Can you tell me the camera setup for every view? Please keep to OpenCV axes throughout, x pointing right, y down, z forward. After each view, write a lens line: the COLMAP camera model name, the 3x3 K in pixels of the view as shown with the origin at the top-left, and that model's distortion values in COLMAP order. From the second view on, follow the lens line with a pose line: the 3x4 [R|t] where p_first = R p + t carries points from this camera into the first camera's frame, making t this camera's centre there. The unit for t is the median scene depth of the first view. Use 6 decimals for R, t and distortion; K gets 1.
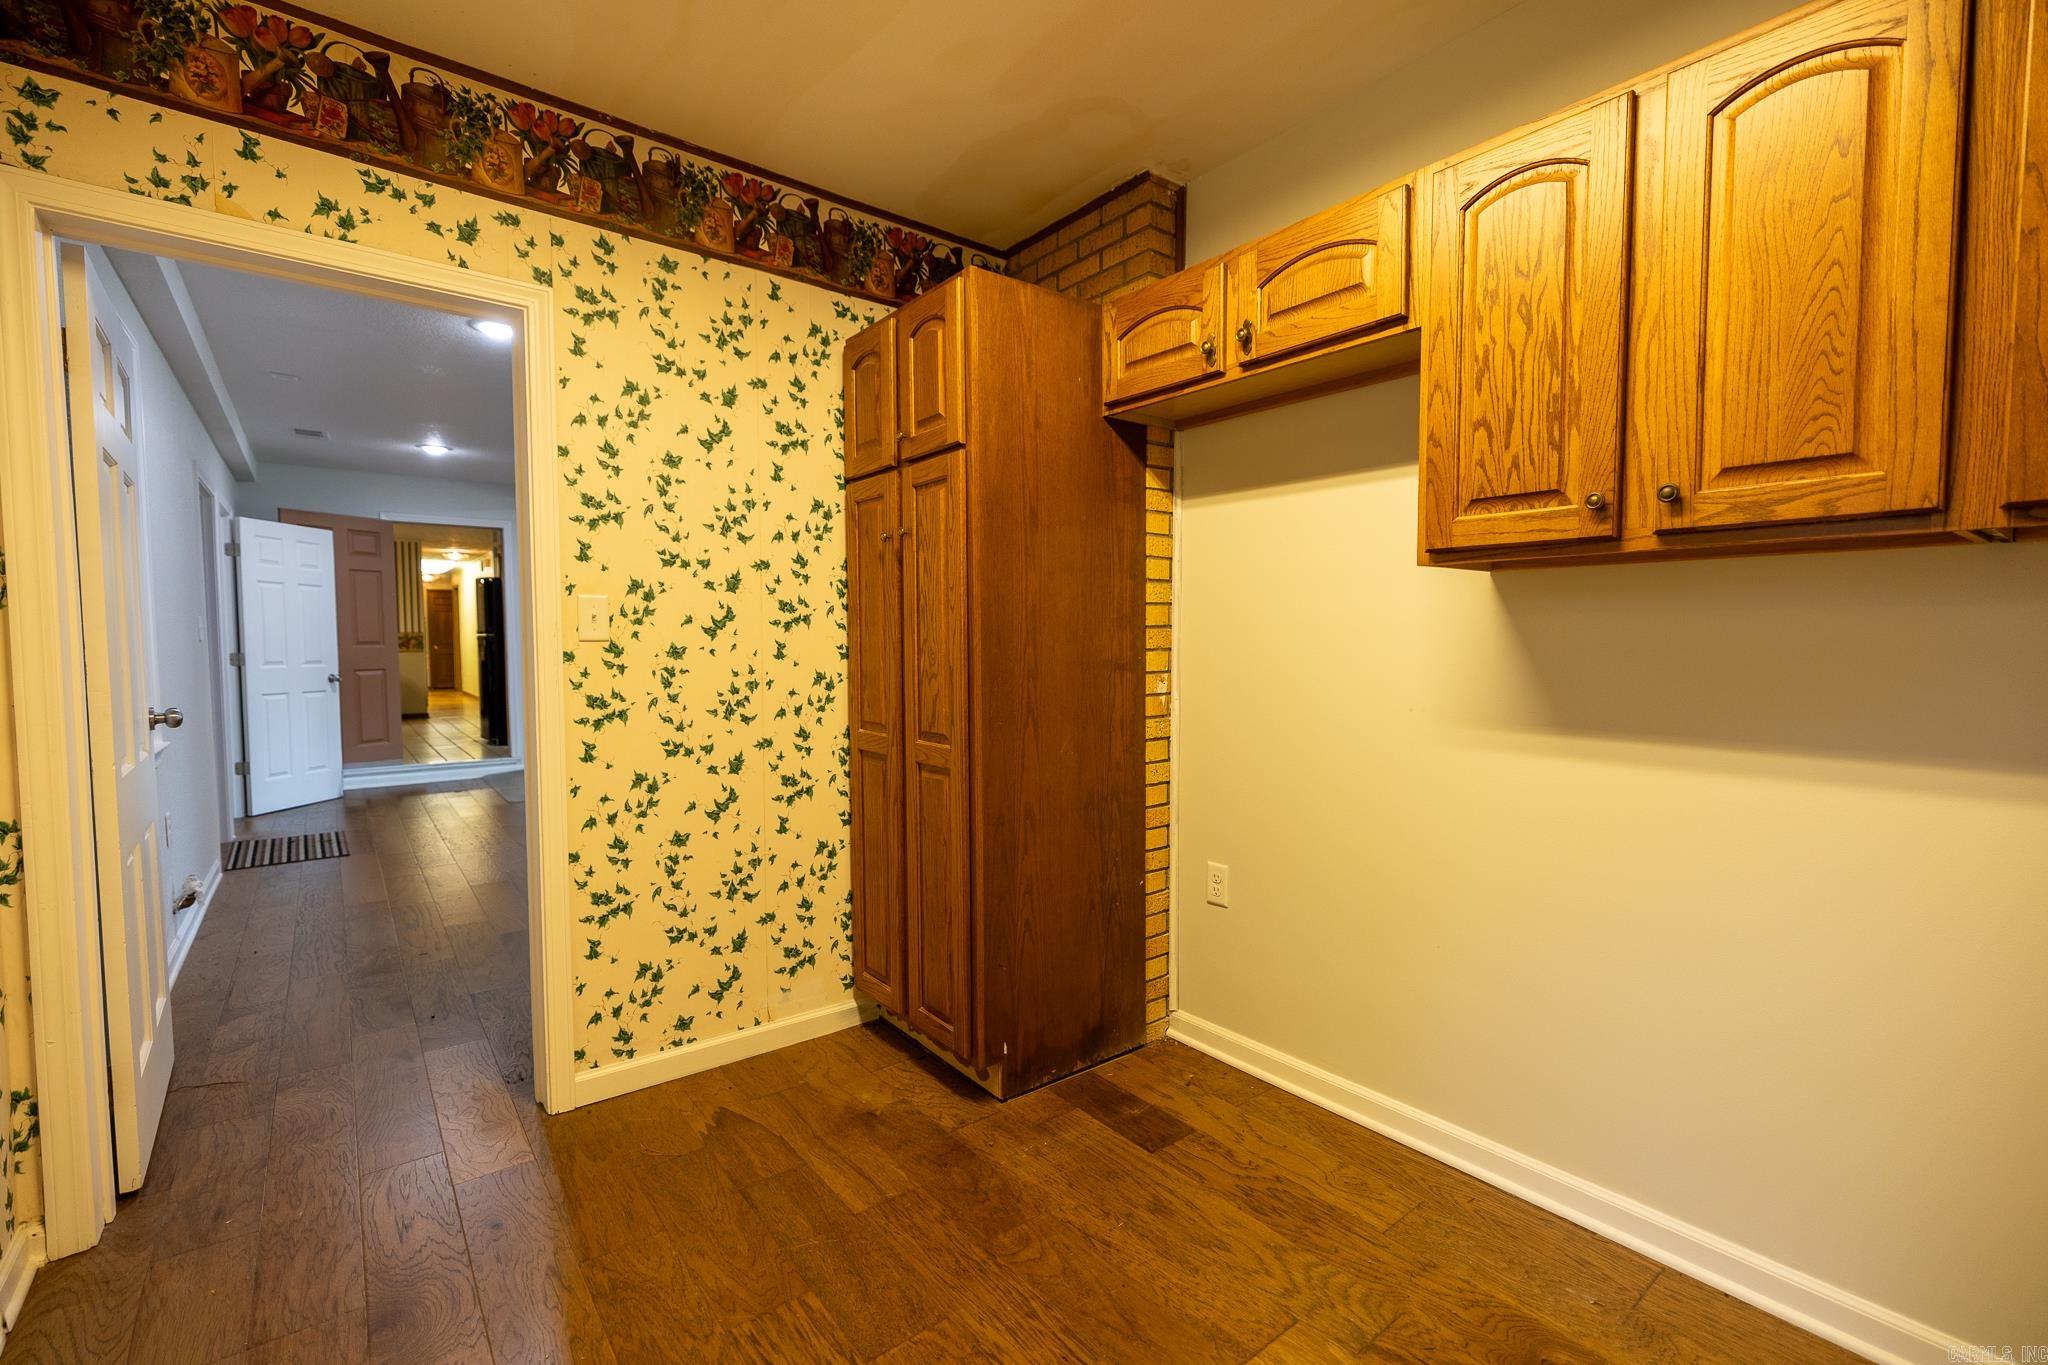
lens RADIAL K [[883.1, 0, 1023.7], [0, 883.1, 685.4], [0, 0, 1]] dist [0.008897, 0.000121]
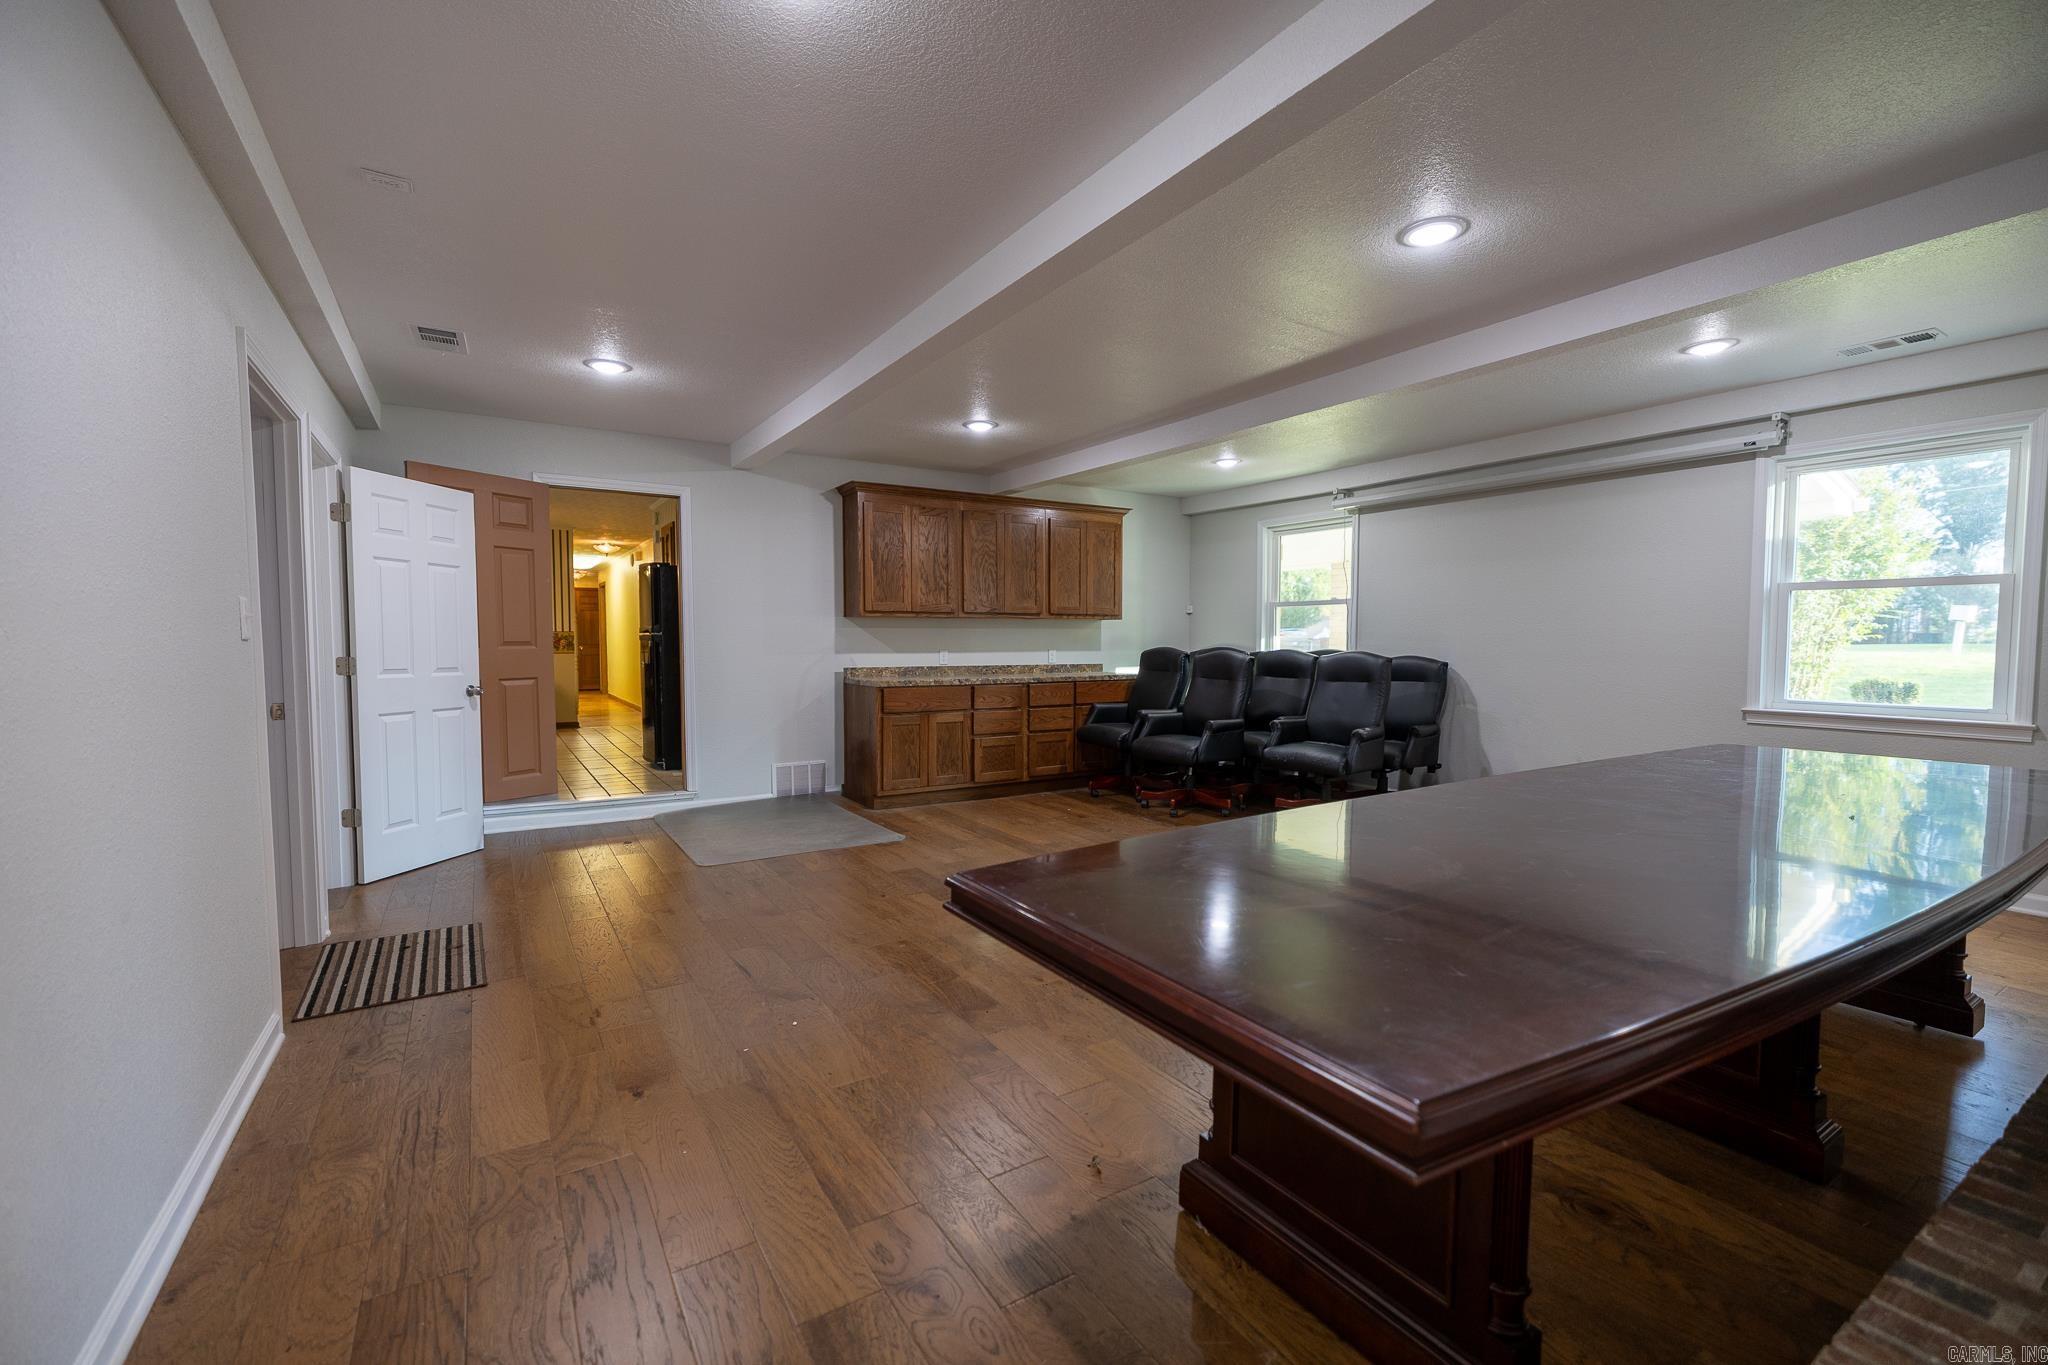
lens RADIAL K [[863.6, 0, 1039.2], [0, 863.6, 684.7], [0, 0, 1]] dist [0.005737, -0.000582]
pose [[0.995769, 0.007015, -0.091621, -0.235775], [-0.007134, 0.999974, -0.000976, -0.015313], [0.091612, 0.001625, 0.995793, 0.317664]]
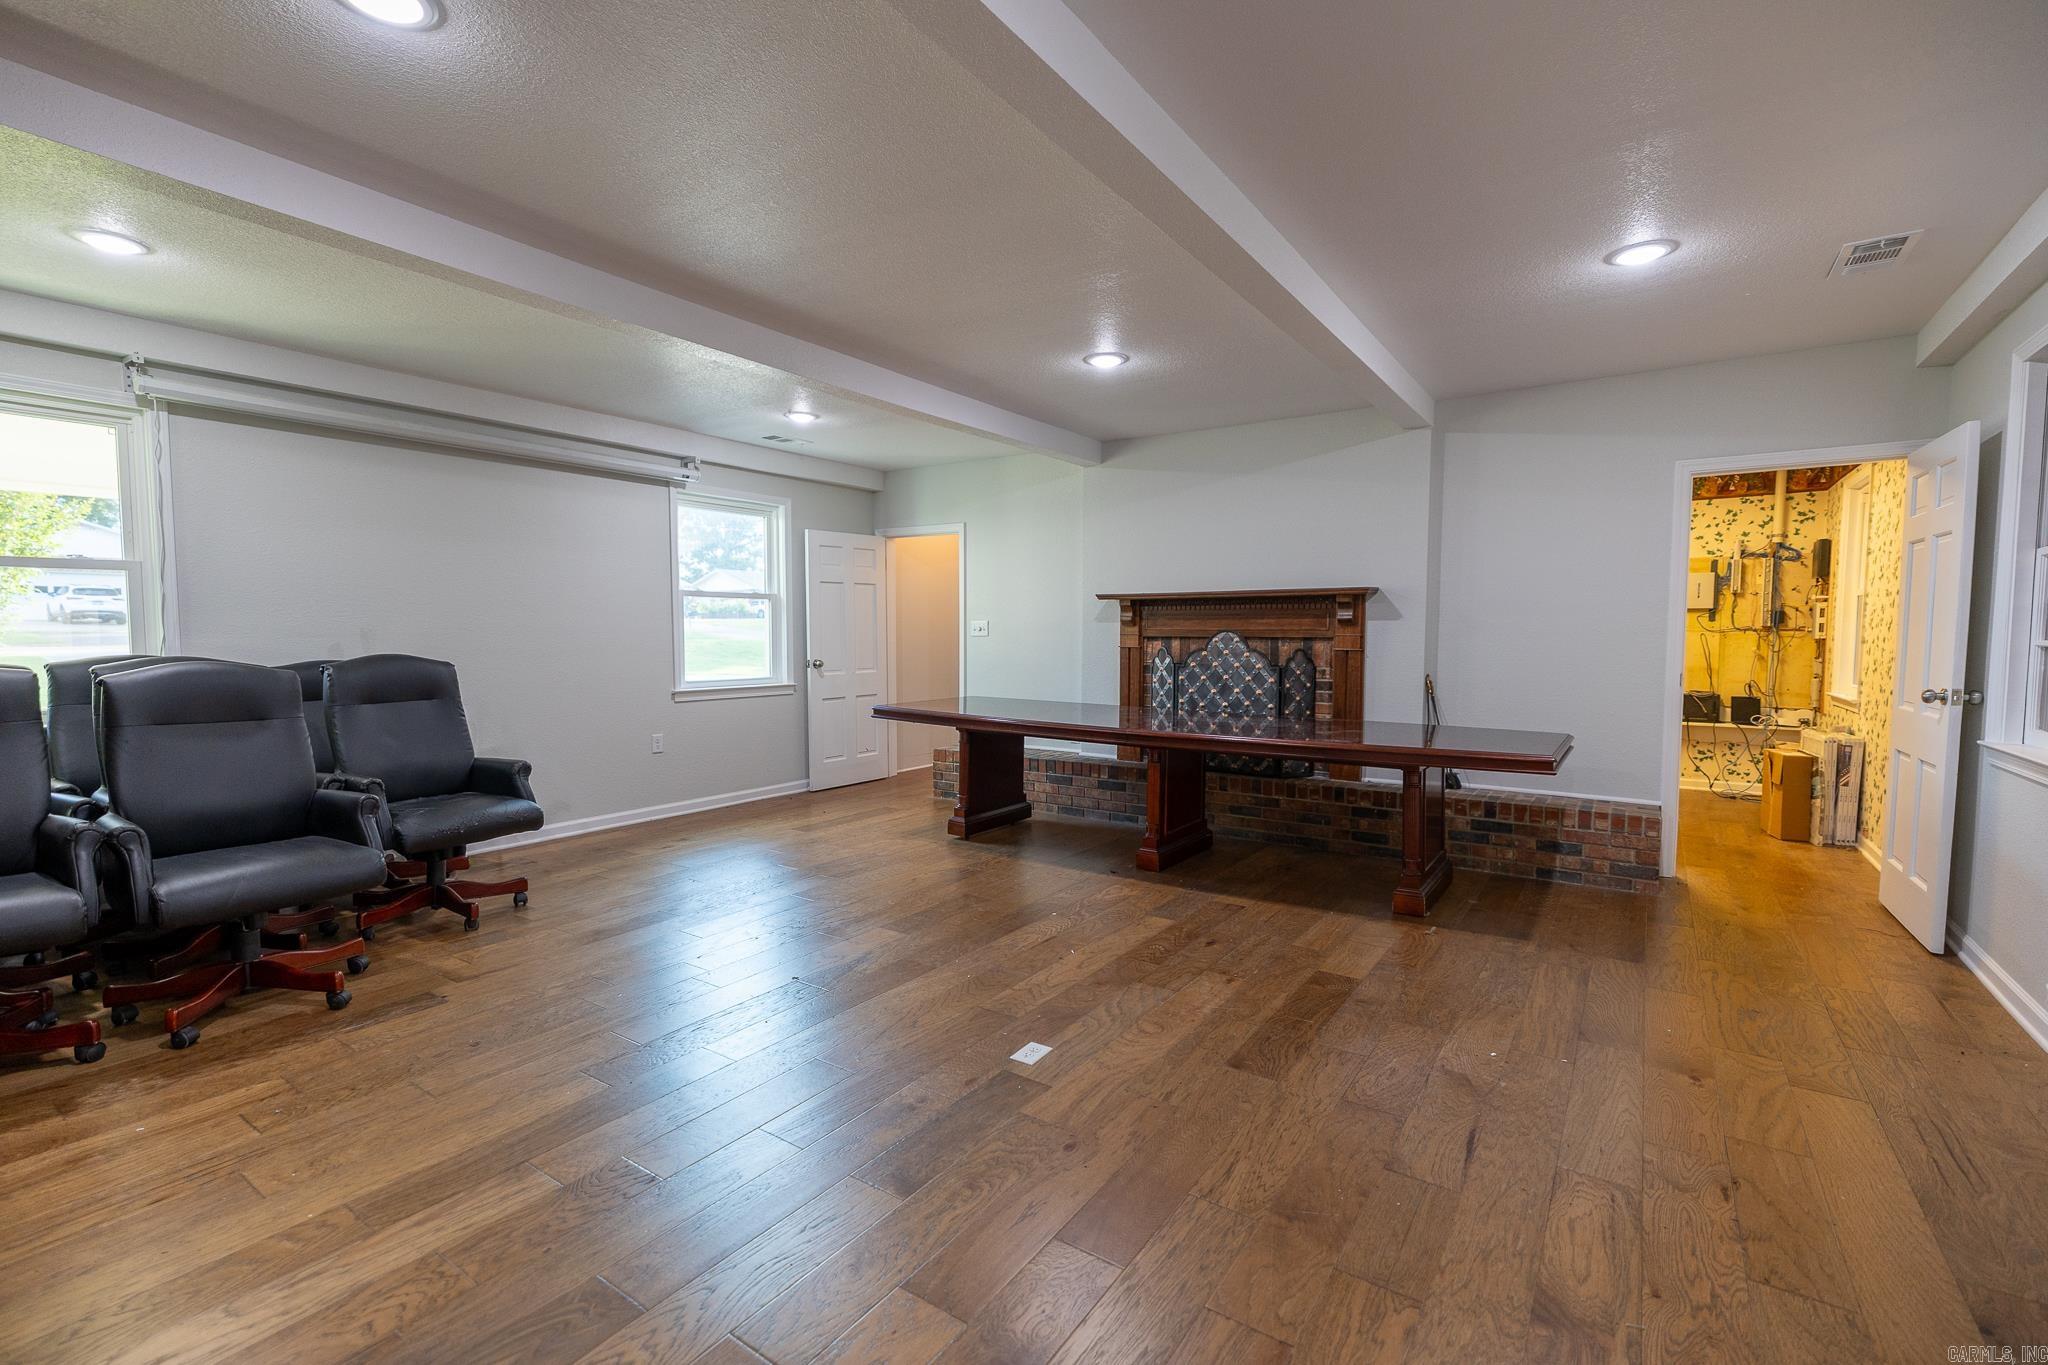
lens RADIAL K [[883.1, 0, 1023.7], [0, 883.1, 685.4], [0, 0, 1]] dist [0.008897, 0.000121]
pose [[-0.281384, -0.060110, 0.957711, -0.770461], [0.050327, 0.995738, 0.077283, -0.065605], [-0.958275, 0.069945, -0.277159, 1.125770]]
